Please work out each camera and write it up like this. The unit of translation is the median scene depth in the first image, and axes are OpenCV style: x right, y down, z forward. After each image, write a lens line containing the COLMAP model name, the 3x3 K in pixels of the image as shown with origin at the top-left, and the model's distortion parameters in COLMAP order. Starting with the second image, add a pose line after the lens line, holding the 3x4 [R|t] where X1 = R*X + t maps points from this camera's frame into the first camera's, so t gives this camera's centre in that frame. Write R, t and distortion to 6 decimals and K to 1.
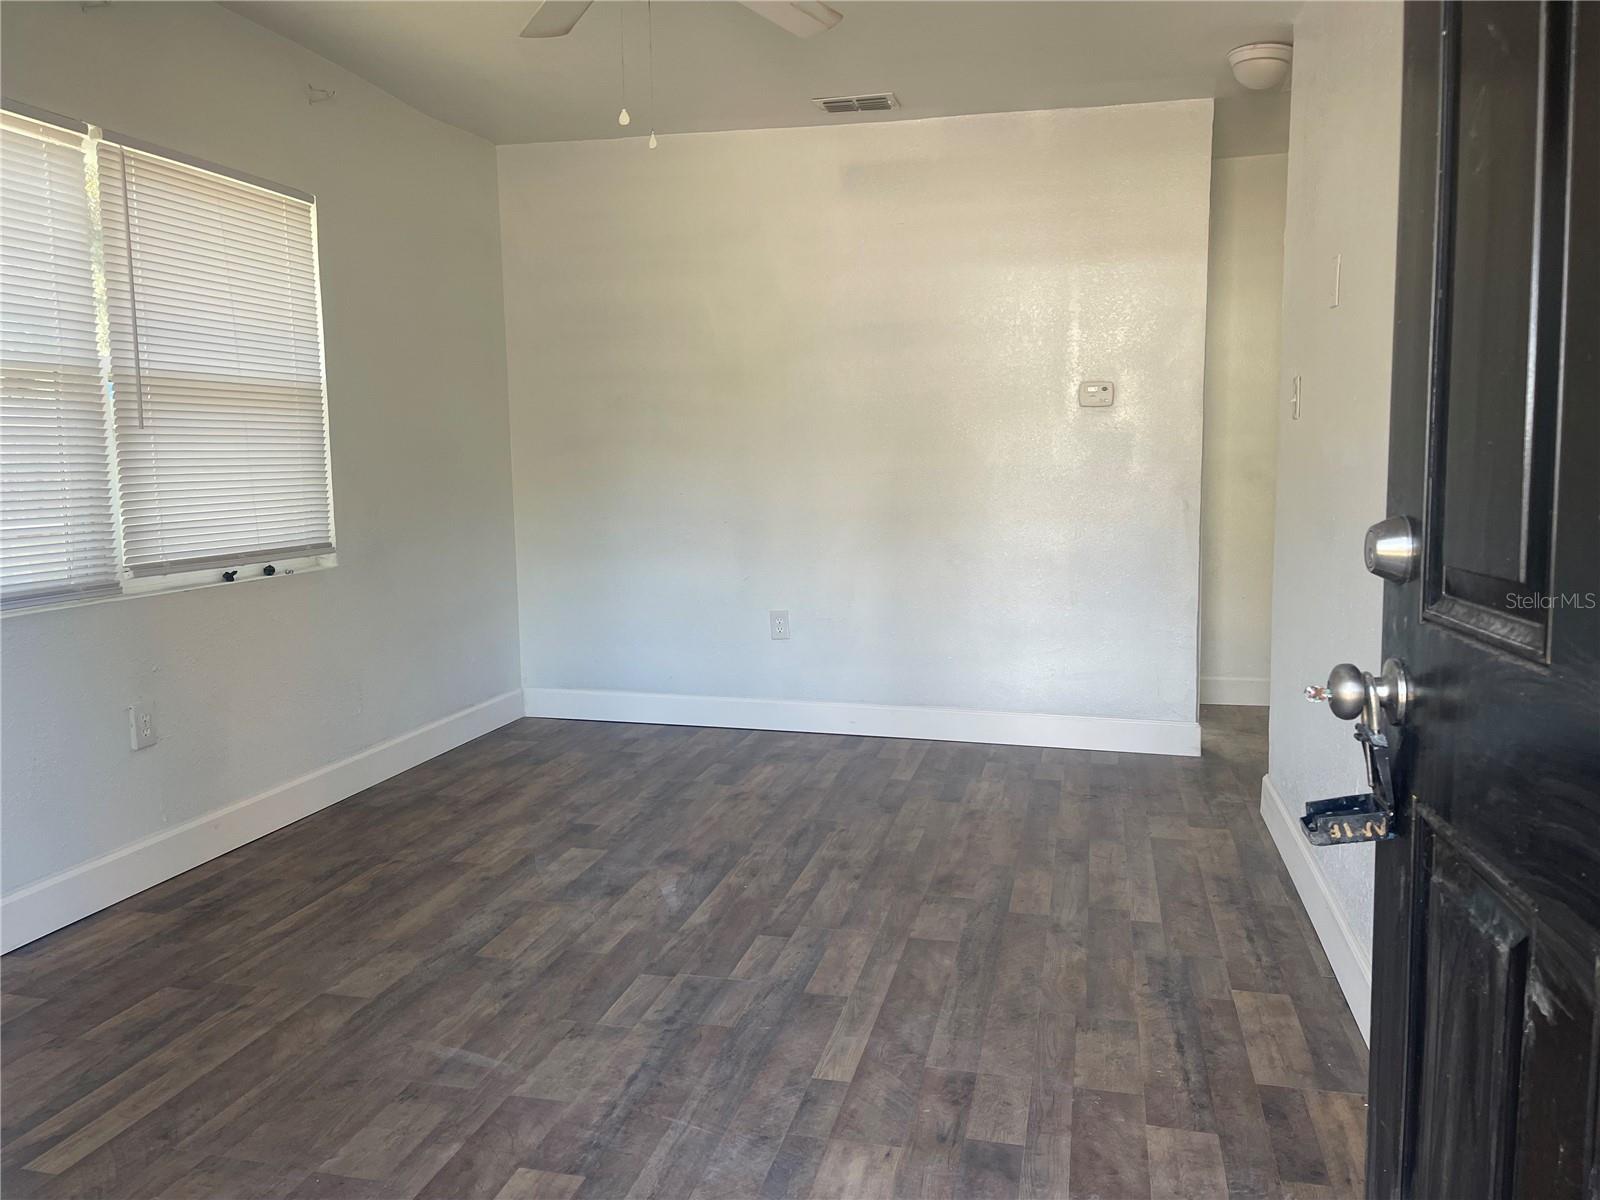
lens RADIAL K [[1219.5, 0, 800.5], [0, 1219.5, 587.3], [0, 0, 1]] dist [0.065855, -0.094782]
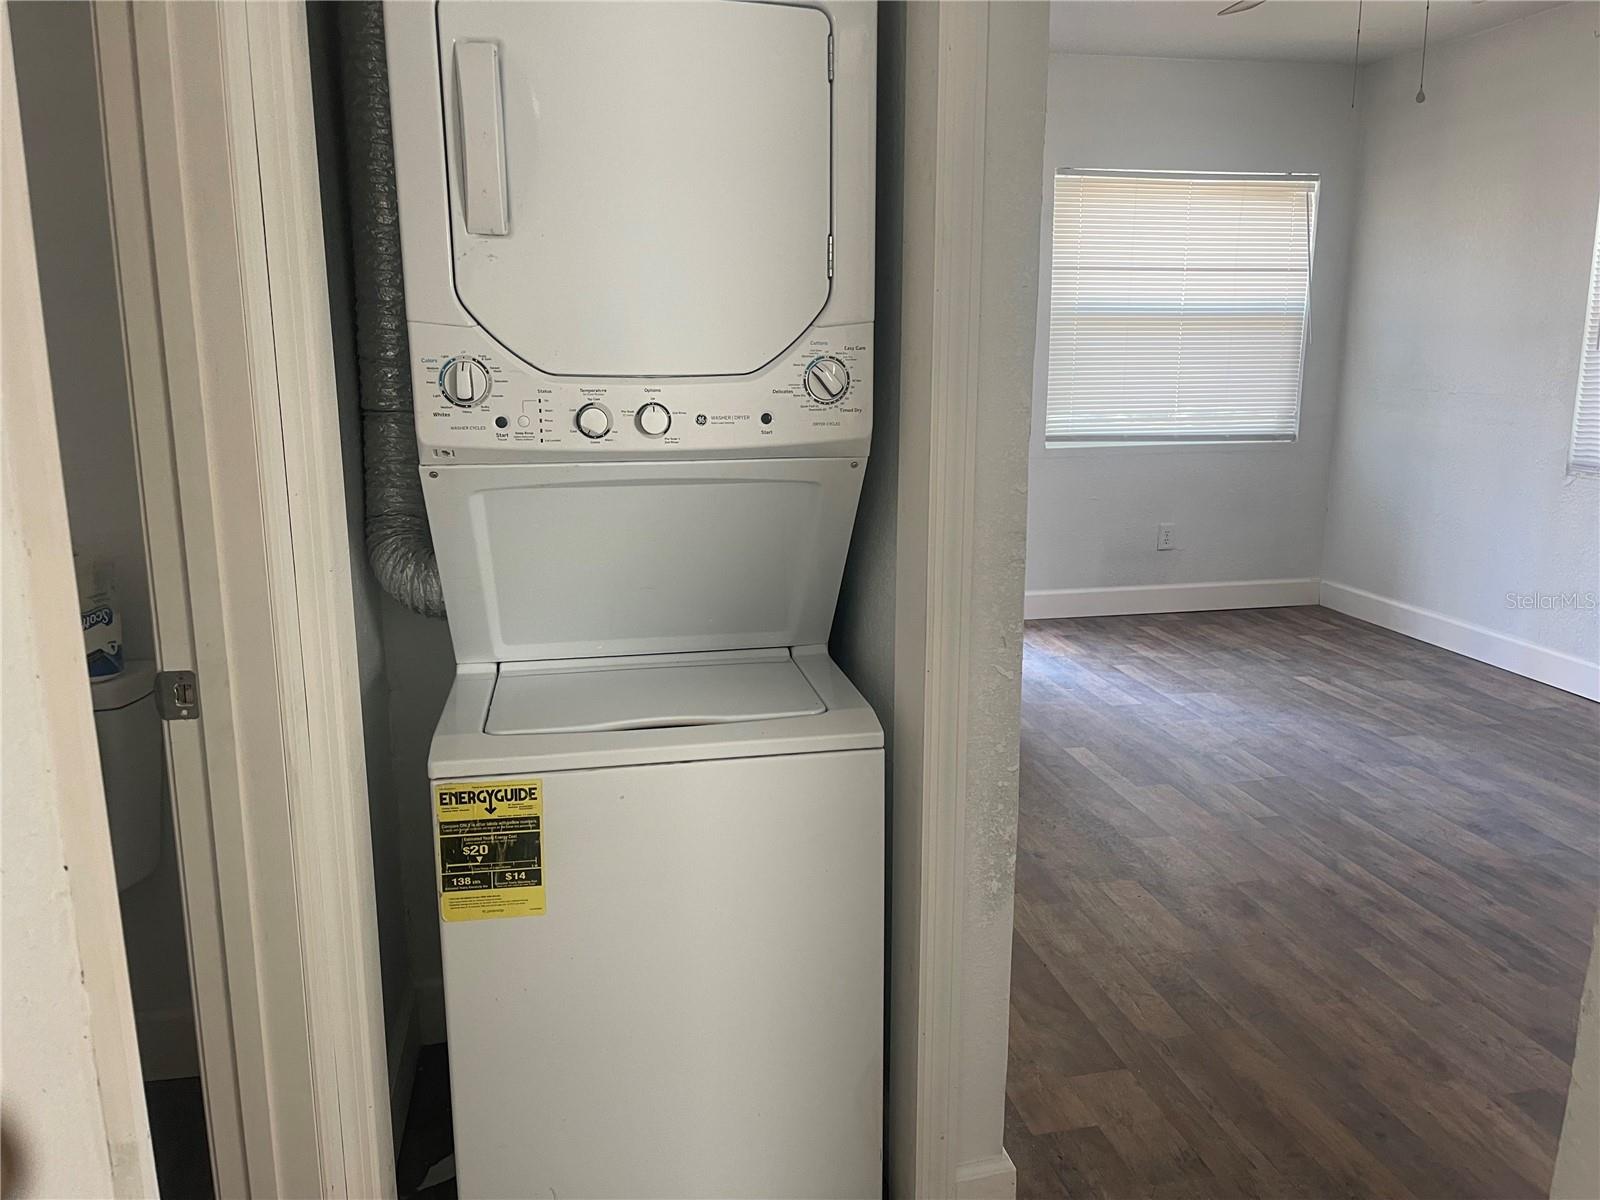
lens RADIAL K [[1219.5, 0, 800.5], [0, 1219.5, 587.3], [0, 0, 1]] dist [0.065855, -0.094782]
pose [[-0.904531, 0.099798, -0.414565, 0.843326], [-0.029728, 0.955101, 0.294784, -0.249604], [0.425370, 0.278966, -0.860952, 1.780338]]
